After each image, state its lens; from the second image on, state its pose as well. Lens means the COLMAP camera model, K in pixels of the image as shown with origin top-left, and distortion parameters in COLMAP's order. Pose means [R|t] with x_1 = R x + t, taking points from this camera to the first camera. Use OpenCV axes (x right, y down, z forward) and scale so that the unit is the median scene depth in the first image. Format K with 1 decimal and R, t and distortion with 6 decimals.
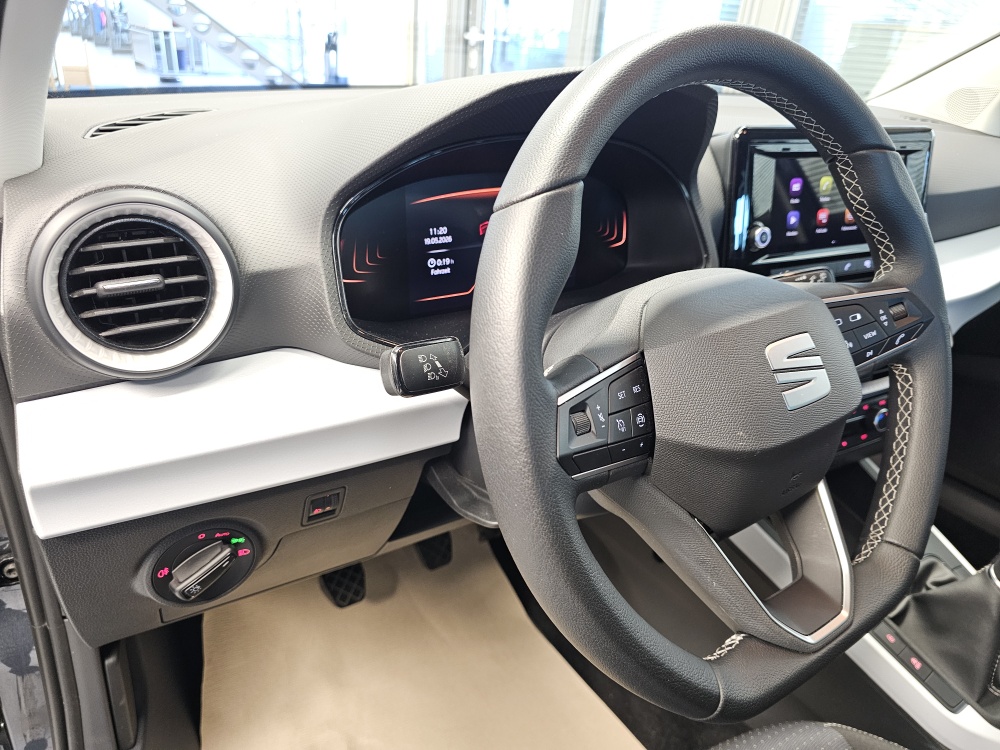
lens RADIAL K [[677.7, 0, 486.1], [0, 677.7, 387.3], [0, 0, 1]] dist [0.046961, -0.052954]
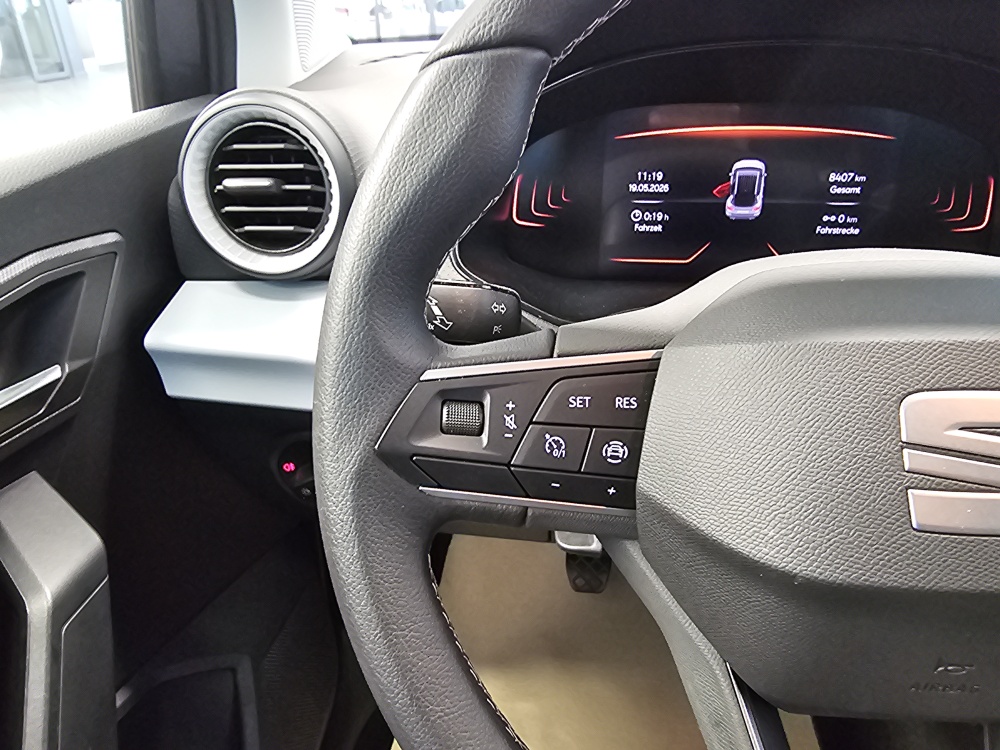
lens RADIAL K [[674.9, 0, 493.6], [0, 674.9, 368.4], [0, 0, 1]] dist [0.001716, 0.000237]
pose [[0.766800, 0.231857, -0.598548, 0.320985], [-0.234996, 0.969148, 0.074361, -0.029173], [0.597322, 0.083637, 0.797628, 0.289820]]
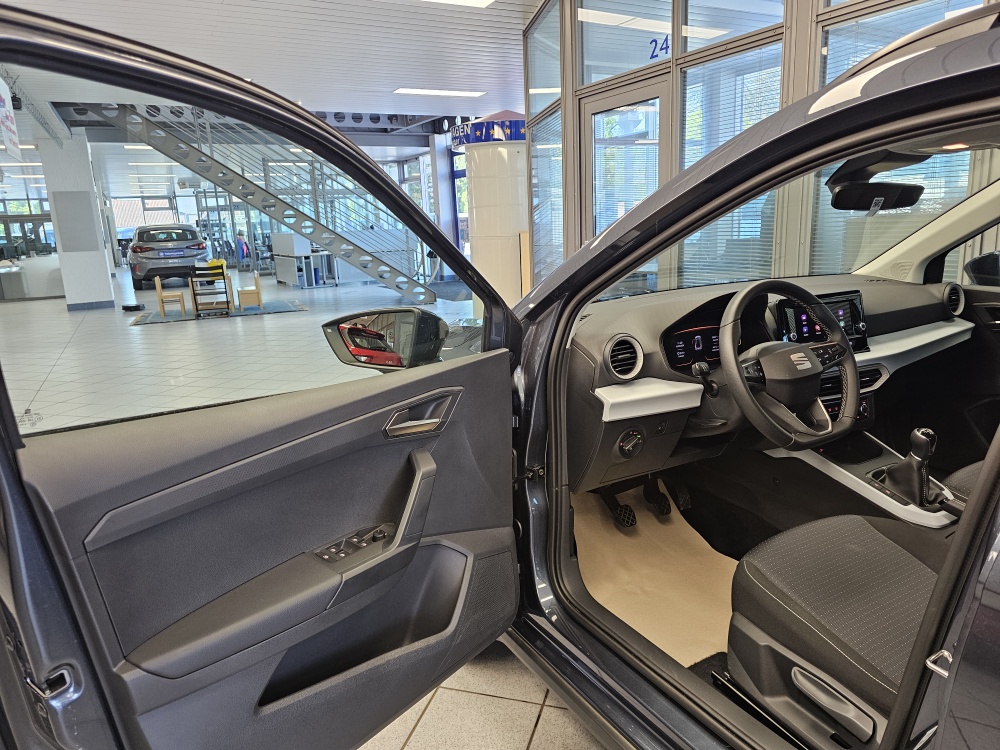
lens RADIAL K [[677.7, 0, 502.3], [0, 677.7, 372.4], [0, 0, 1]] dist [0.046961, -0.052954]
pose [[0.992111, -0.093644, -0.083351, -0.630209], [0.068868, 0.962658, -0.261814, 0.650490], [0.104755, 0.254008, 0.961512, -2.007598]]
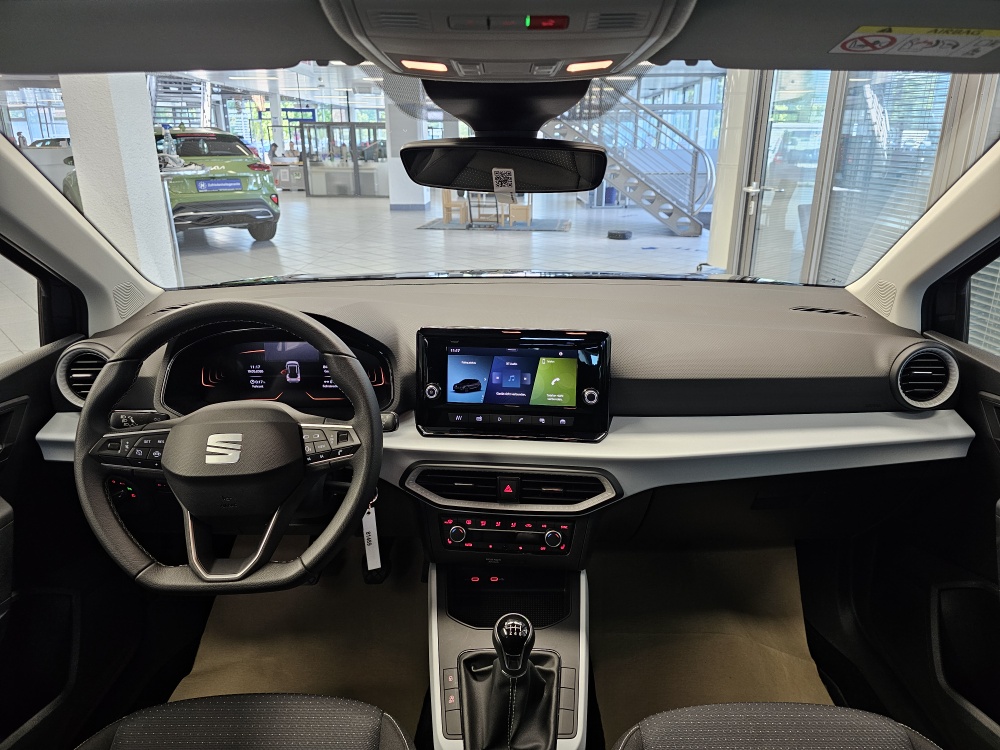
lens RADIAL K [[677.7, 0, 510.6], [0, 677.7, 359.9], [0, 0, 1]] dist [0.046961, -0.052954]
pose [[0.833725, 0.102358, -0.542611, 1.708045], [-0.204485, 0.970037, -0.131204, -0.143670], [0.512922, 0.220344, 0.829674, -0.307144]]
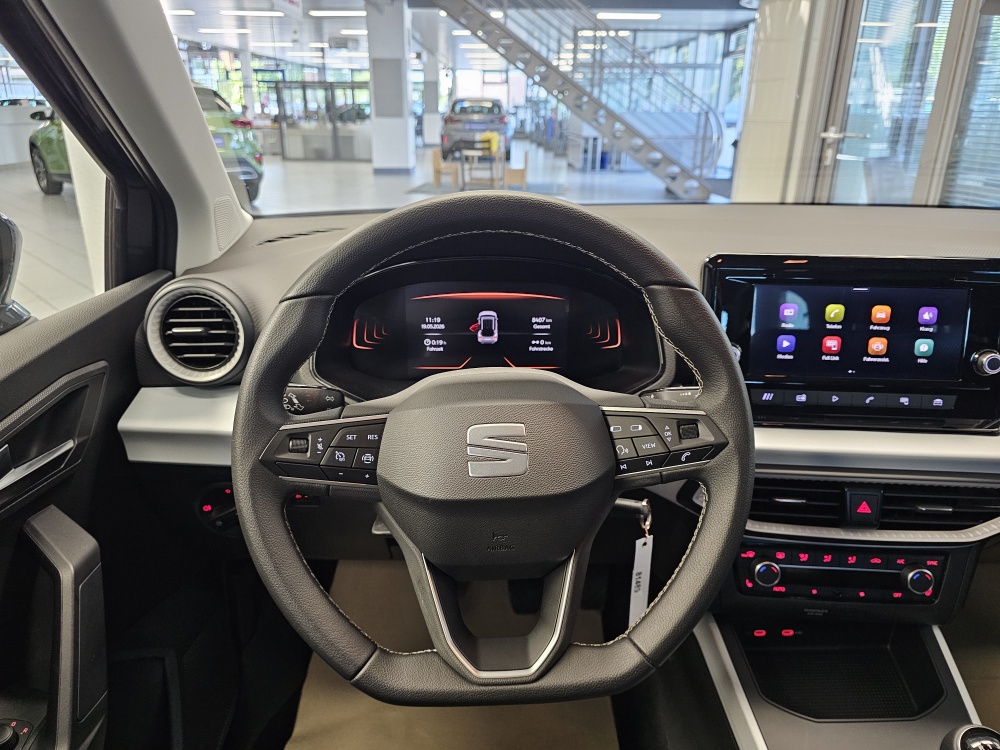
lens RADIAL K [[677.7, 0, 487.6], [0, 677.7, 369.9], [0, 0, 1]] dist [0.046961, -0.052954]
pose [[0.841220, 0.131890, -0.524361, 0.764379], [-0.203921, 0.975567, -0.081766, -0.044903], [0.500765, 0.175712, 0.847561, -0.077088]]
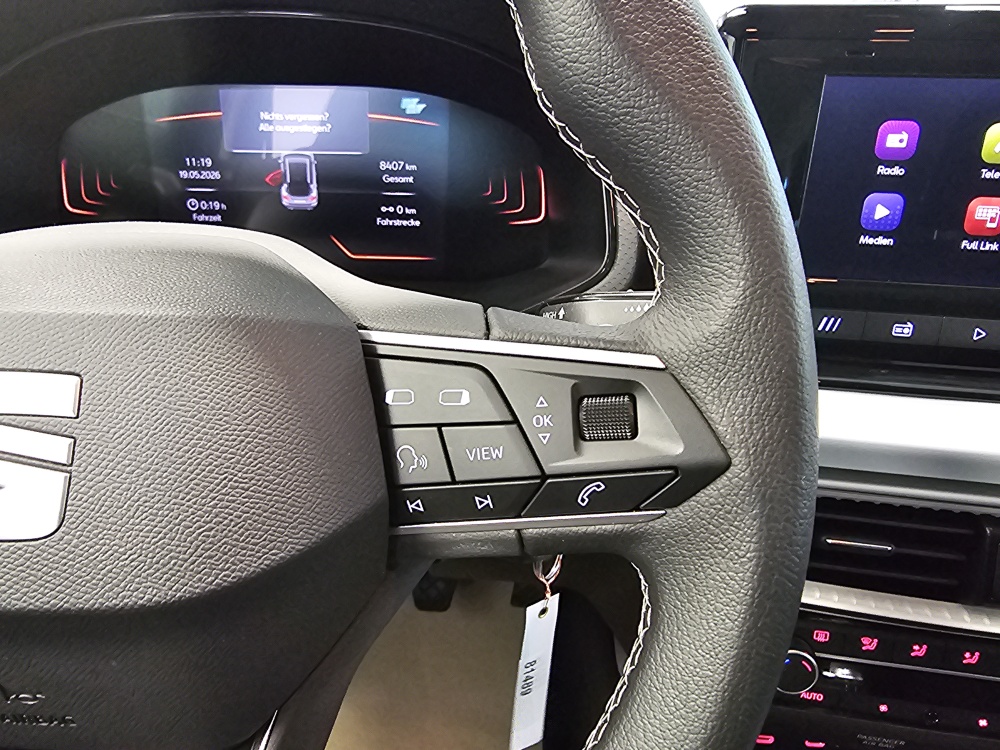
lens RADIAL K [[686.2, 0, 442.5], [0, 686.2, 367.3], [0, 0, 1]] dist [-0.007862, -0.000837]
pose [[0.790057, 0.221981, -0.571432, 0.628235], [-0.242386, 0.969295, 0.041416, -0.111777], [0.563080, 0.105786, 0.819603, 0.578884]]
